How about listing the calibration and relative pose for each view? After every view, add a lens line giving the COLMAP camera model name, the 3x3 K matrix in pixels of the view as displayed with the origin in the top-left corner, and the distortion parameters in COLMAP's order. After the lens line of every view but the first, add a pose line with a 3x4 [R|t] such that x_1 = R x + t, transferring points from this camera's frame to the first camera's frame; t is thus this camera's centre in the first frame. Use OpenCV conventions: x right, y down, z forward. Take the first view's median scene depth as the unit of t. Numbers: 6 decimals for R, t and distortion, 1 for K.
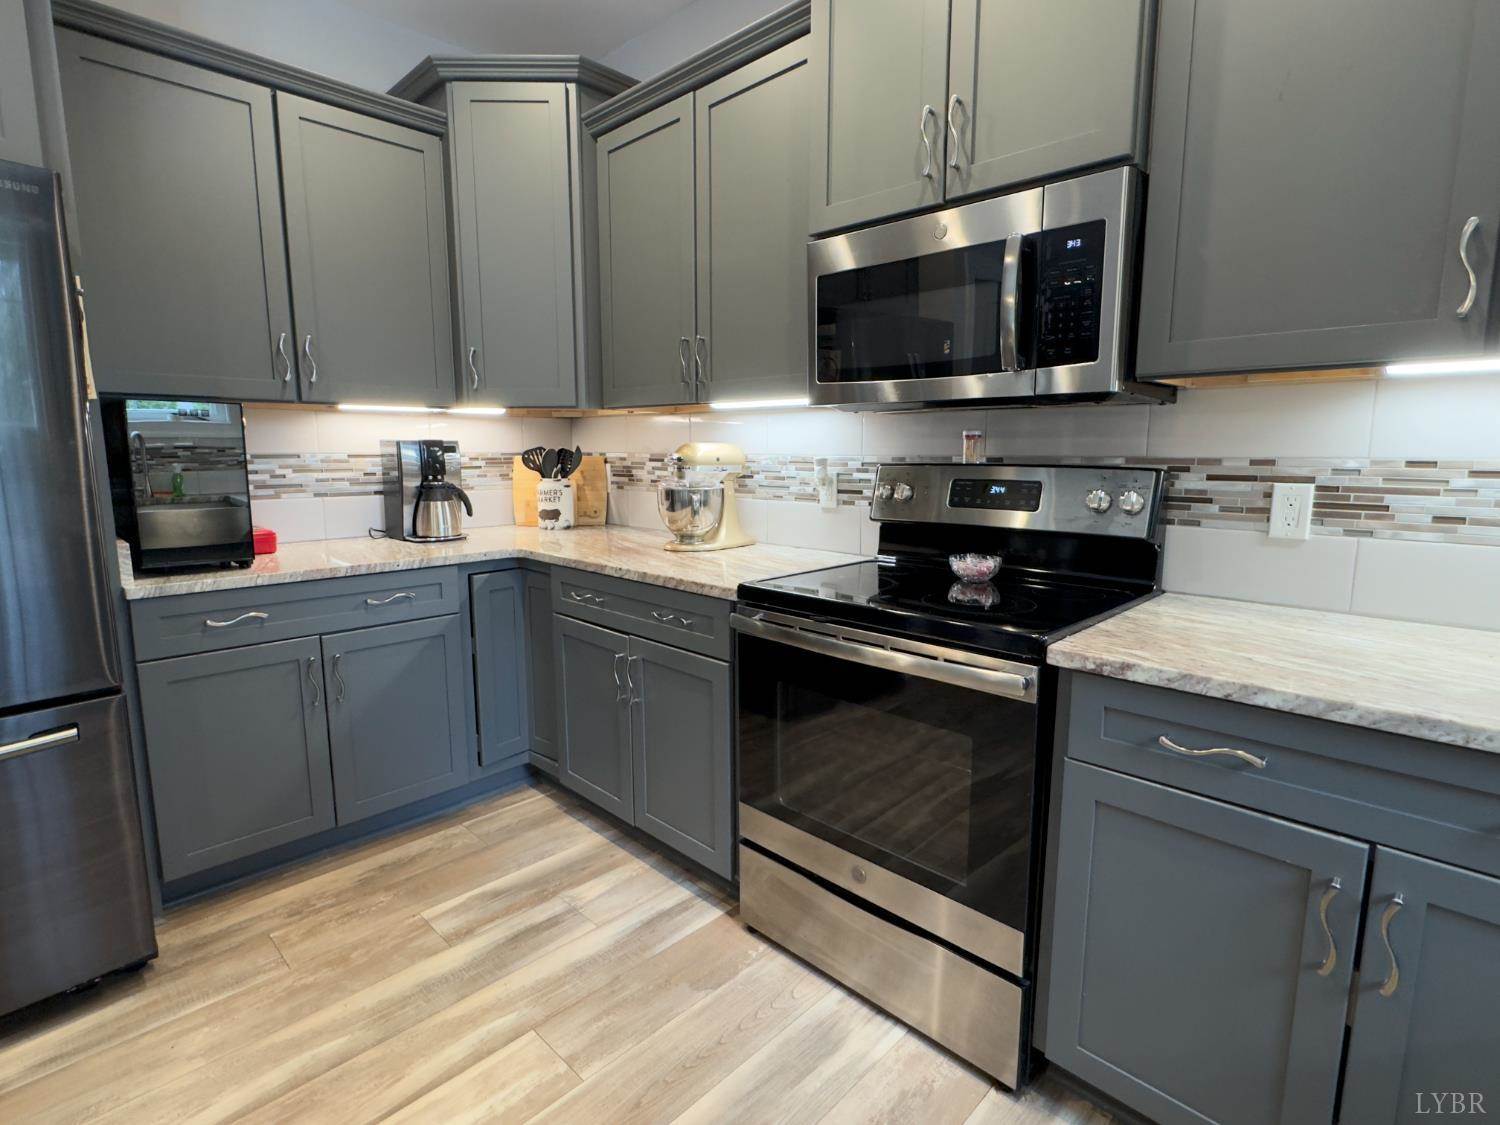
lens RADIAL K [[754.7, 0, 751.5], [0, 754.7, 560.8], [0, 0, 1]] dist [-0.009174, 0.000256]
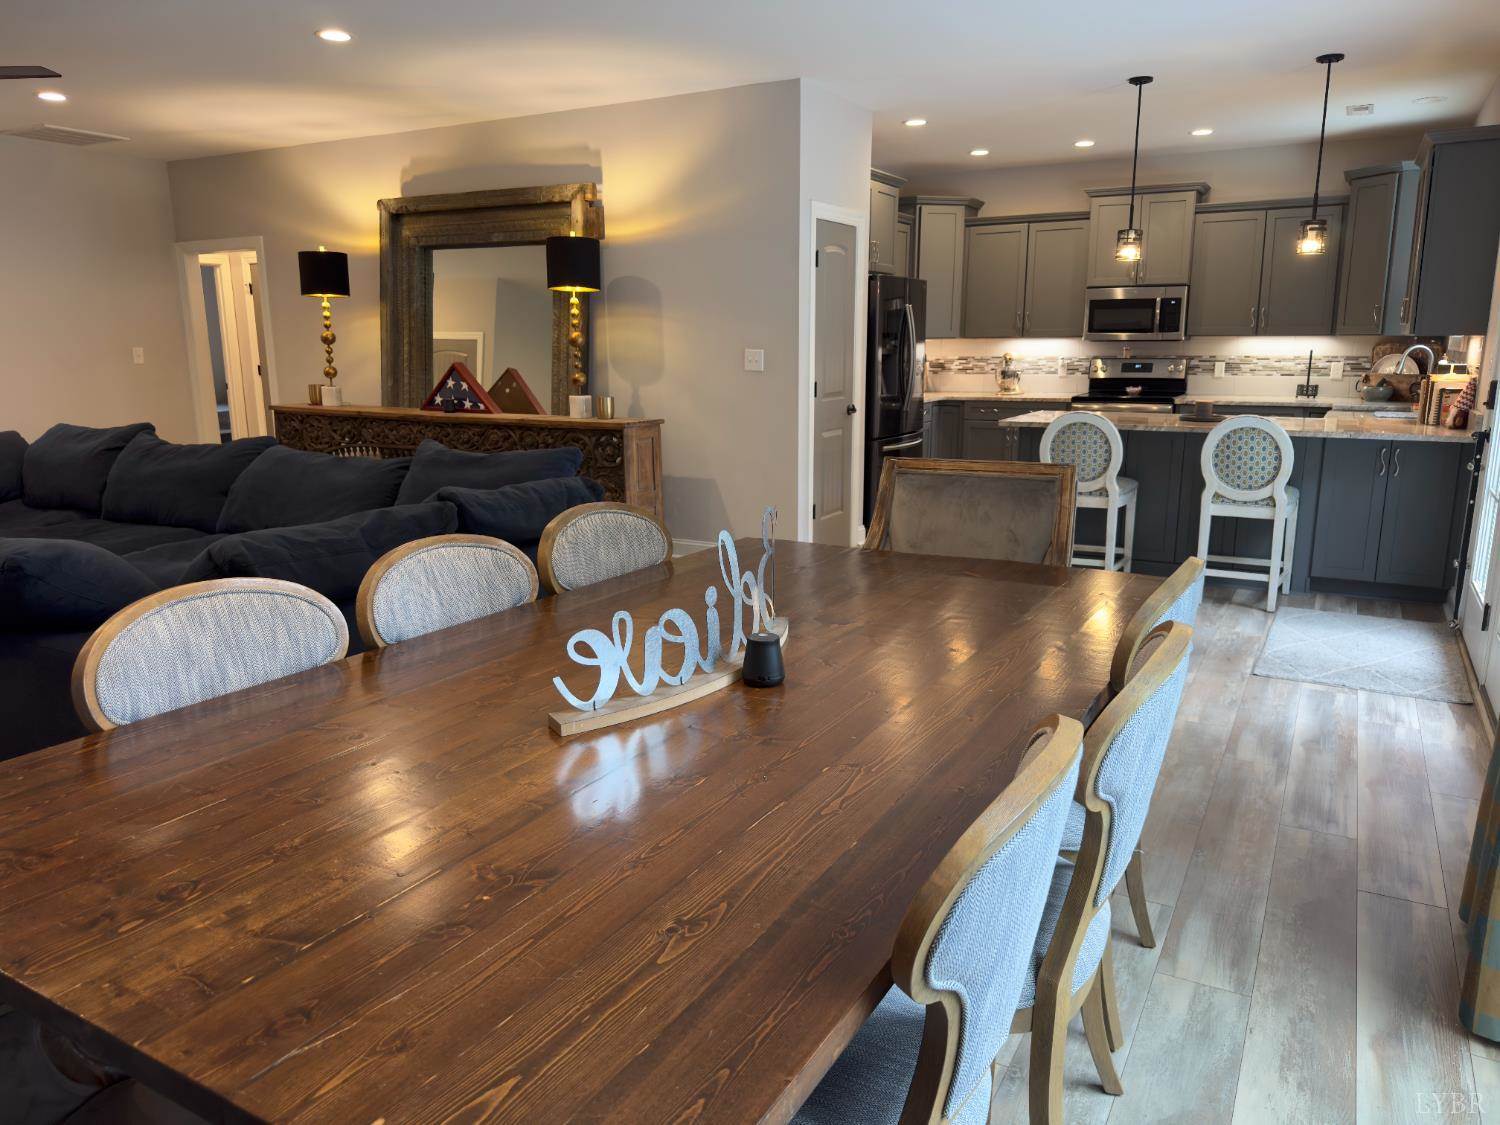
lens RADIAL K [[1103.3, 0, 707.9], [0, 1103.3, 616.6], [0, 0, 1]] dist [-0.003814, -0.030303]
pose [[0.969776, -0.069966, 0.233749, -2.610118], [0.047462, 0.993799, 0.100557, 0.404151], [-0.239335, -0.086423, 0.967083, -3.178007]]
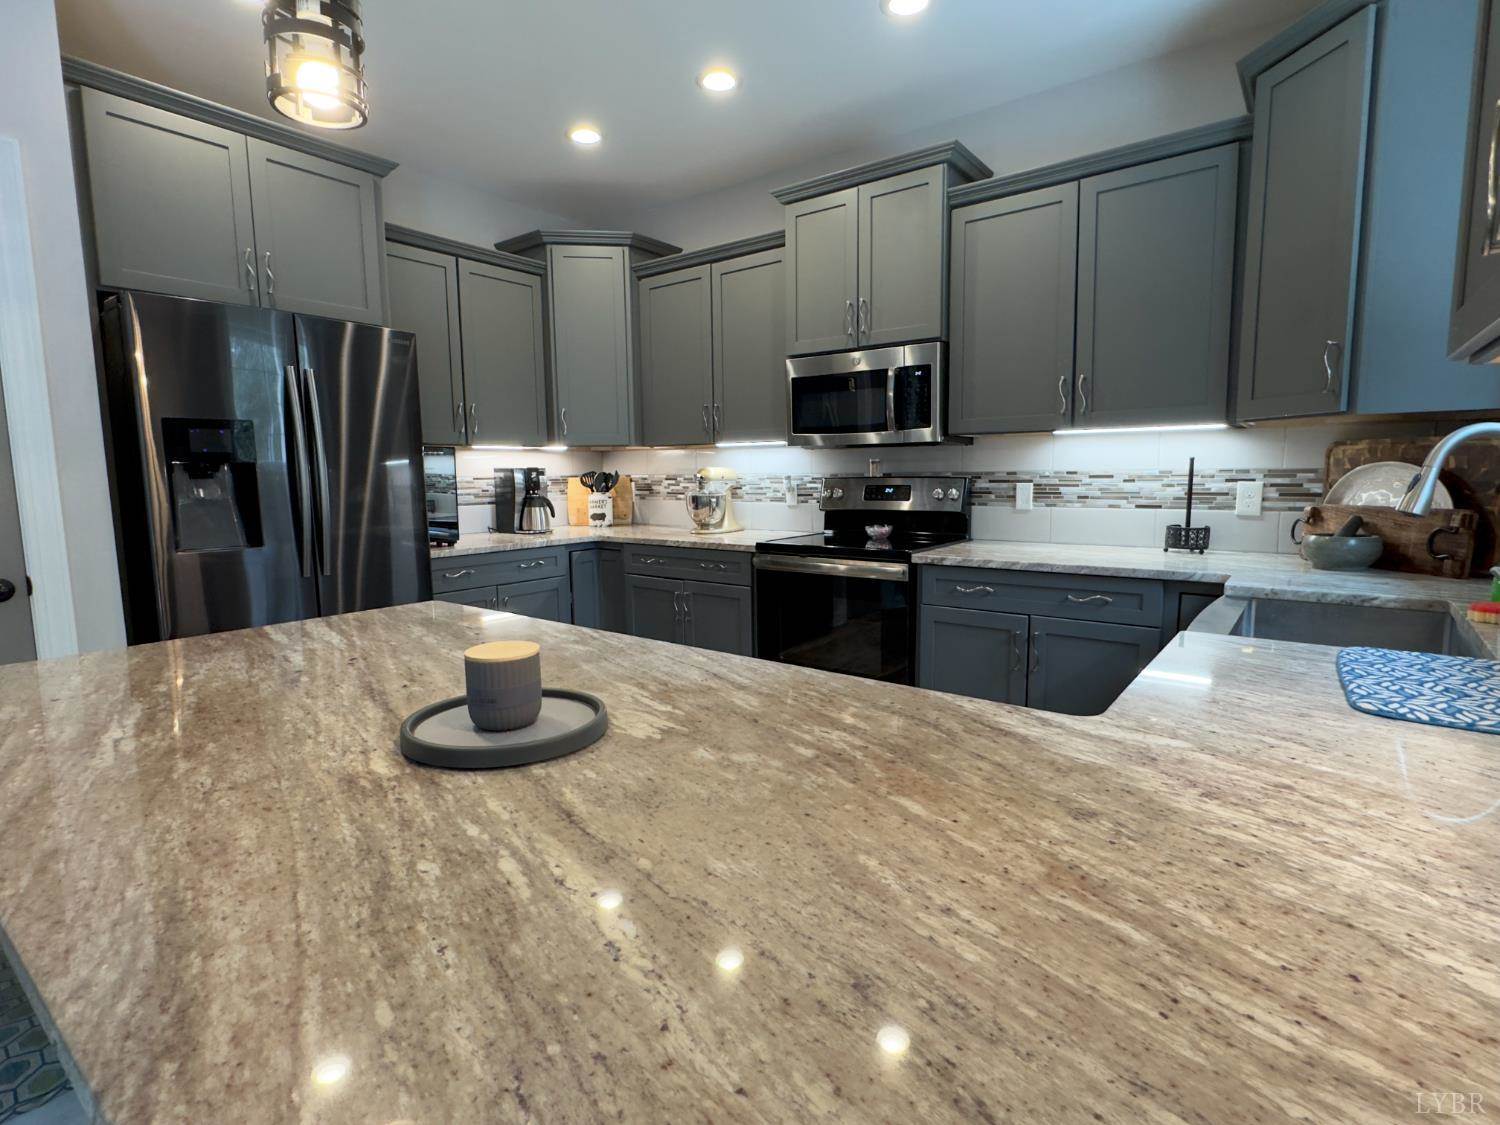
lens RADIAL K [[754.7, 0, 751.6], [0, 754.7, 564.5], [0, 0, 1]] dist [-0.009174, 0.000256]
pose [[0.991741, -0.028115, 0.125135, -0.250881], [0.031241, 0.999245, -0.023084, 0.121705], [-0.124391, 0.026803, 0.991871, -0.808269]]
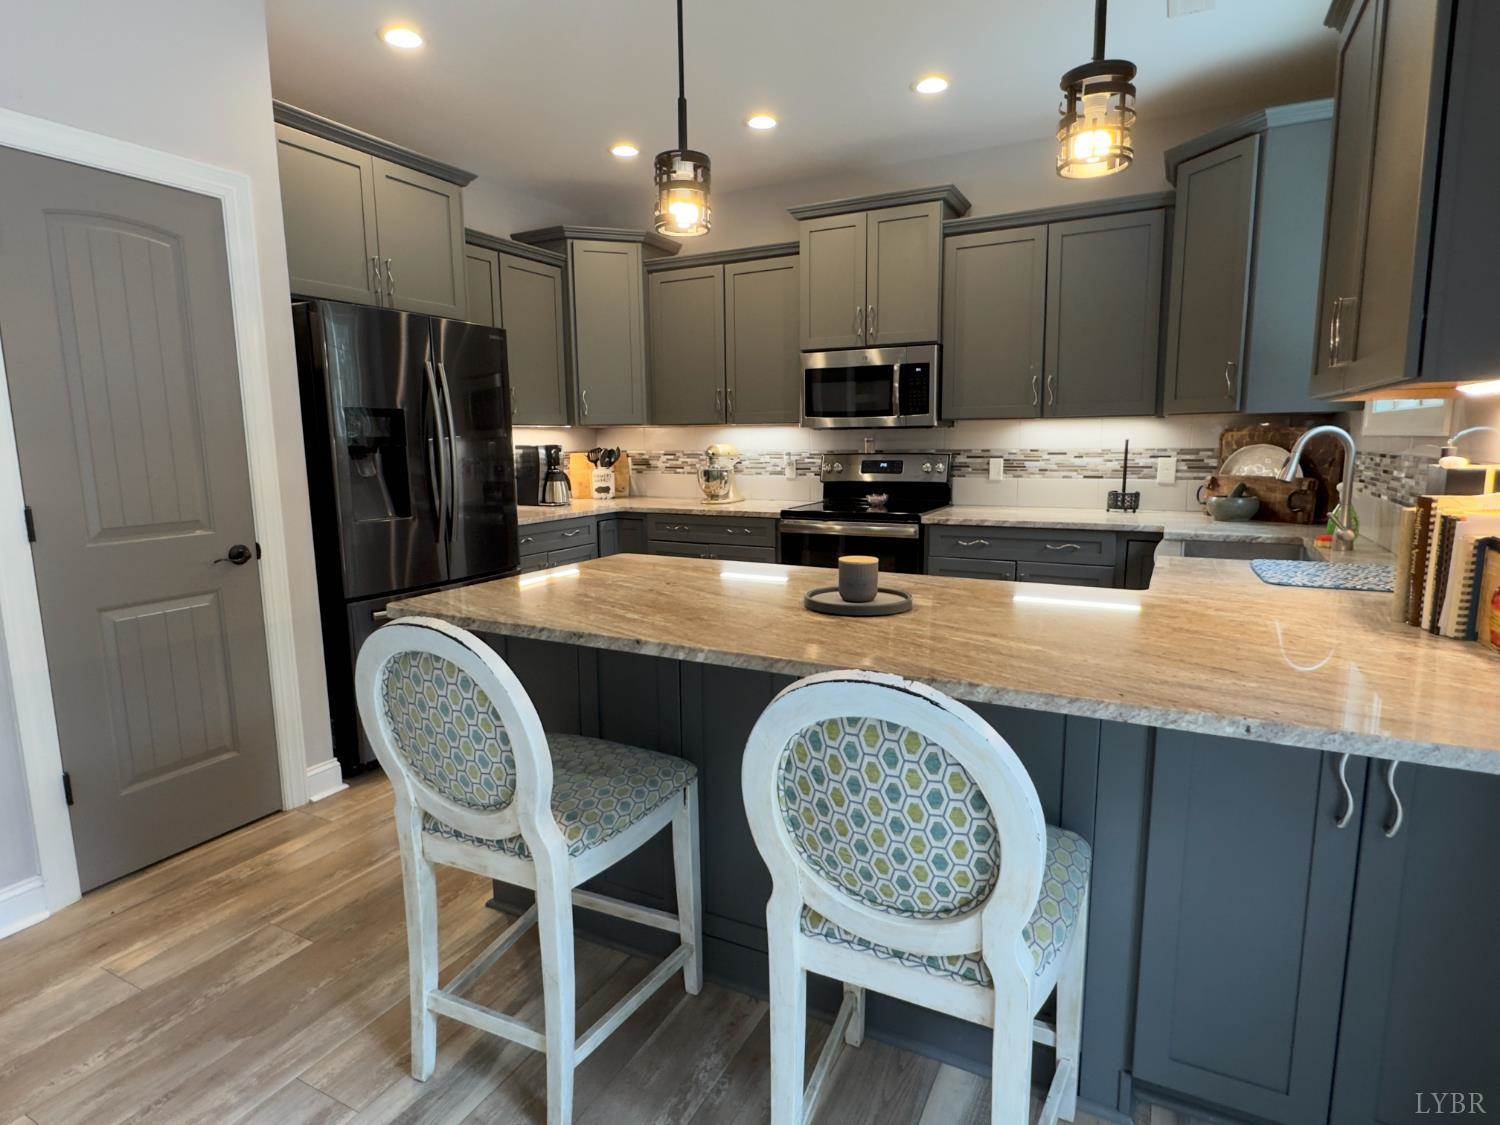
lens RADIAL K [[812.3, 0, 748.6], [0, 812.3, 569.6], [0, 0, 1]] dist [-0.013929, -0.000211]
pose [[0.957433, -0.057523, 0.282865, -0.749372], [0.054436, 0.998341, 0.018767, 0.147838], [-0.283475, -0.002570, 0.958976, -1.186190]]
